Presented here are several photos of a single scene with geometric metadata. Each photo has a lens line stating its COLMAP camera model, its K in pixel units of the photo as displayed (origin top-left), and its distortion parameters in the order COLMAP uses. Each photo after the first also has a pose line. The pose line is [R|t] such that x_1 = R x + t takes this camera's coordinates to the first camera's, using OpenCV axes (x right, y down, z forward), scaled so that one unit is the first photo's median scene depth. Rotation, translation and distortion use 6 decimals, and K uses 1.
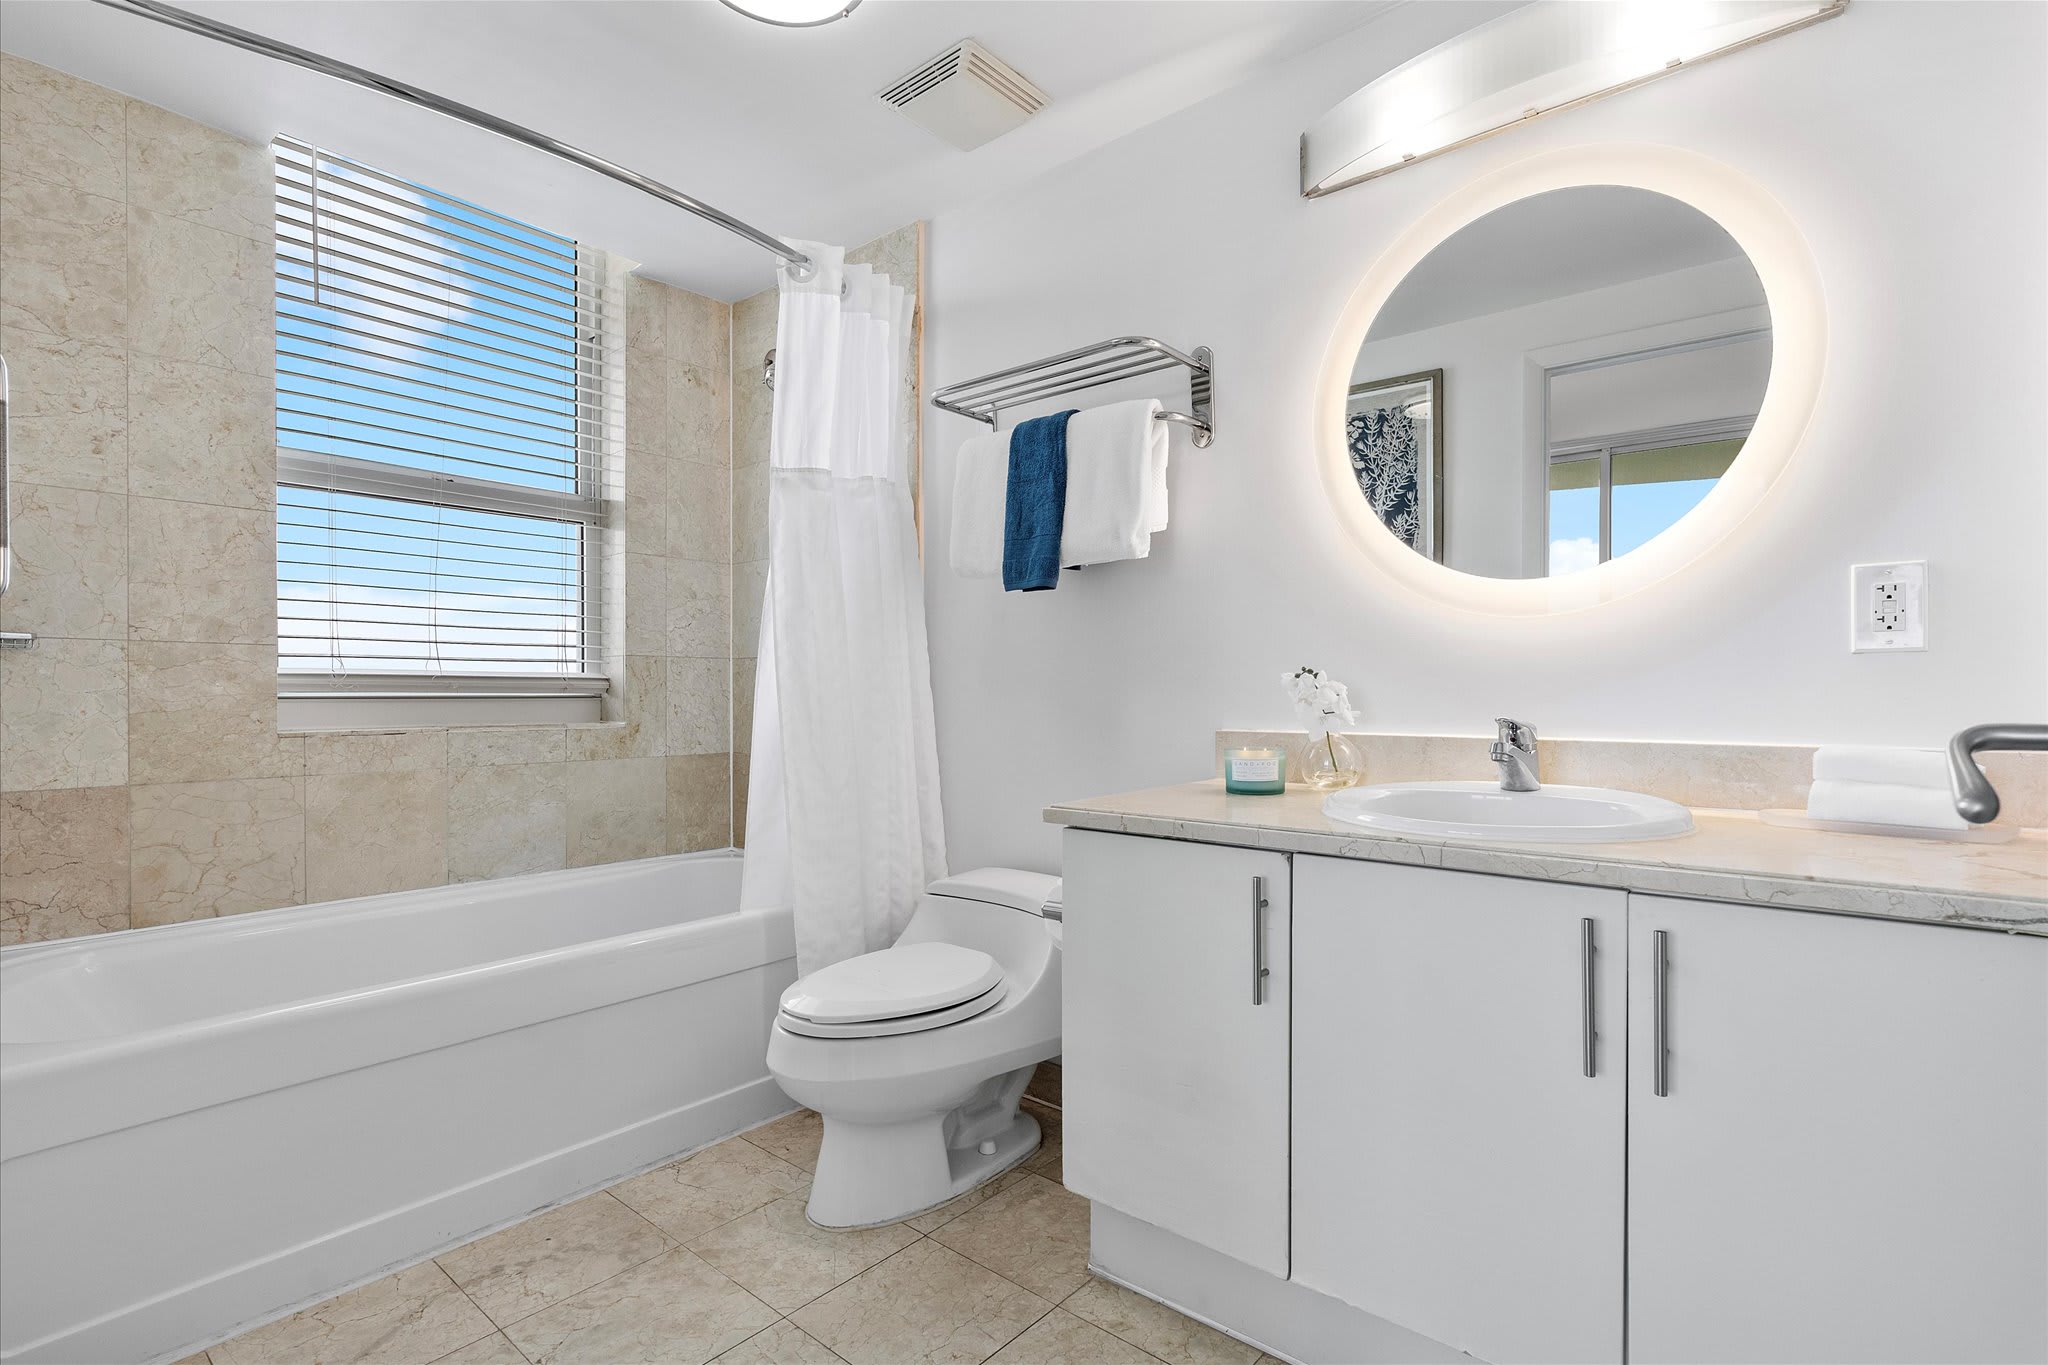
lens RADIAL K [[938.1, 0, 1030.9], [0, 938.1, 693.3], [0, 0, 1]] dist [0.004062, 0.000581]
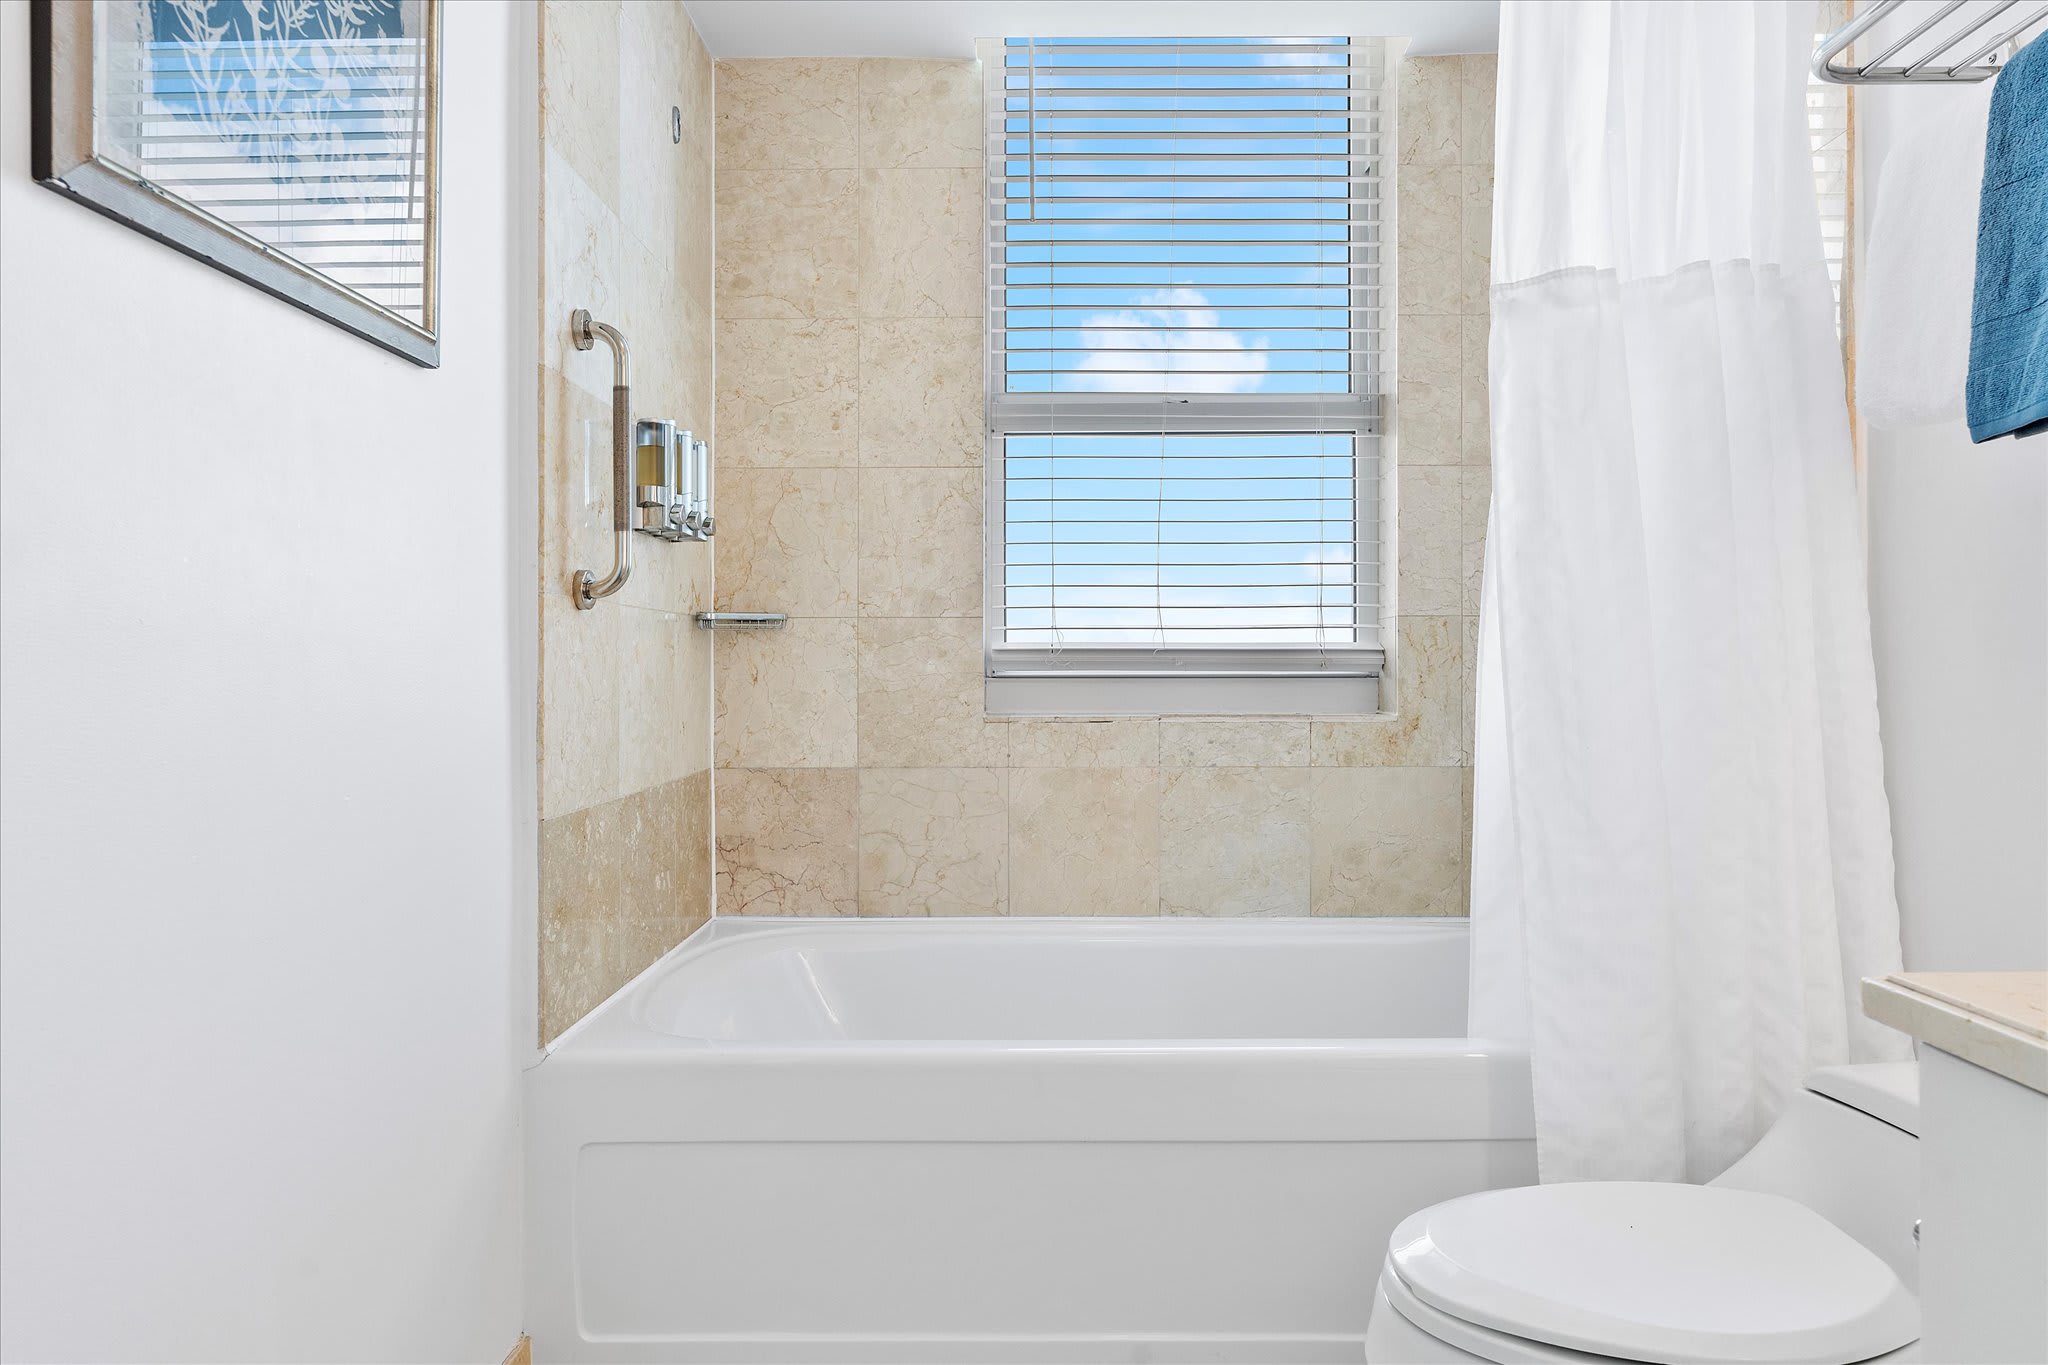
lens RADIAL K [[1259.1, 0, 1027.9], [0, 1259.1, 655.8], [0, 0, 1]] dist [-0.000811, 0.002321]
pose [[0.644707, -0.007324, -0.764394, 0.130967], [0.001153, 0.999962, -0.008609, -0.005240], [0.764429, 0.004669, 0.644692, 0.276953]]
